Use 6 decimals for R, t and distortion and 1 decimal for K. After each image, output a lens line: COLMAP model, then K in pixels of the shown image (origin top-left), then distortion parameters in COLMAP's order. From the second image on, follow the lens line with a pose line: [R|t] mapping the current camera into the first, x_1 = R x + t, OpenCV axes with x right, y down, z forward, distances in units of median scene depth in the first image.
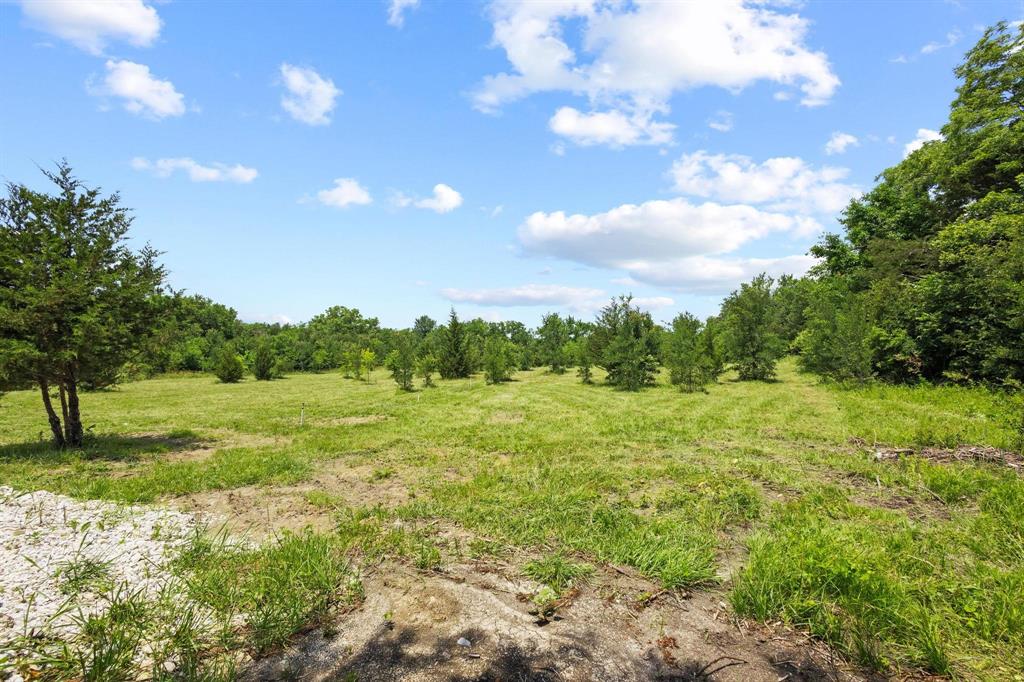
lens RADIAL K [[470.8, 0, 514.7], [0, 470.8, 342.1], [0, 0, 1]] dist [0.002645, 0.000121]
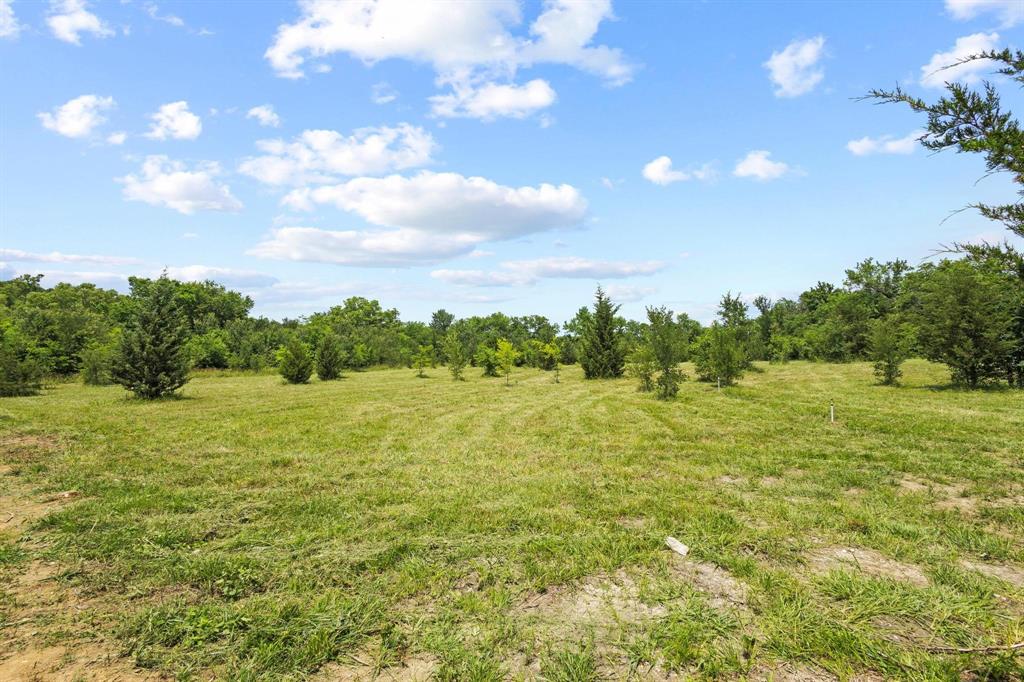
lens RADIAL K [[470.8, 0, 509.4], [0, 470.8, 342.0], [0, 0, 1]] dist [0.002645, 0.000121]
pose [[0.999424, 0.001893, 0.033882, -0.113257], [-0.002031, 0.999990, 0.004020, 0.005852], [-0.033874, -0.004086, 0.999418, 0.087812]]
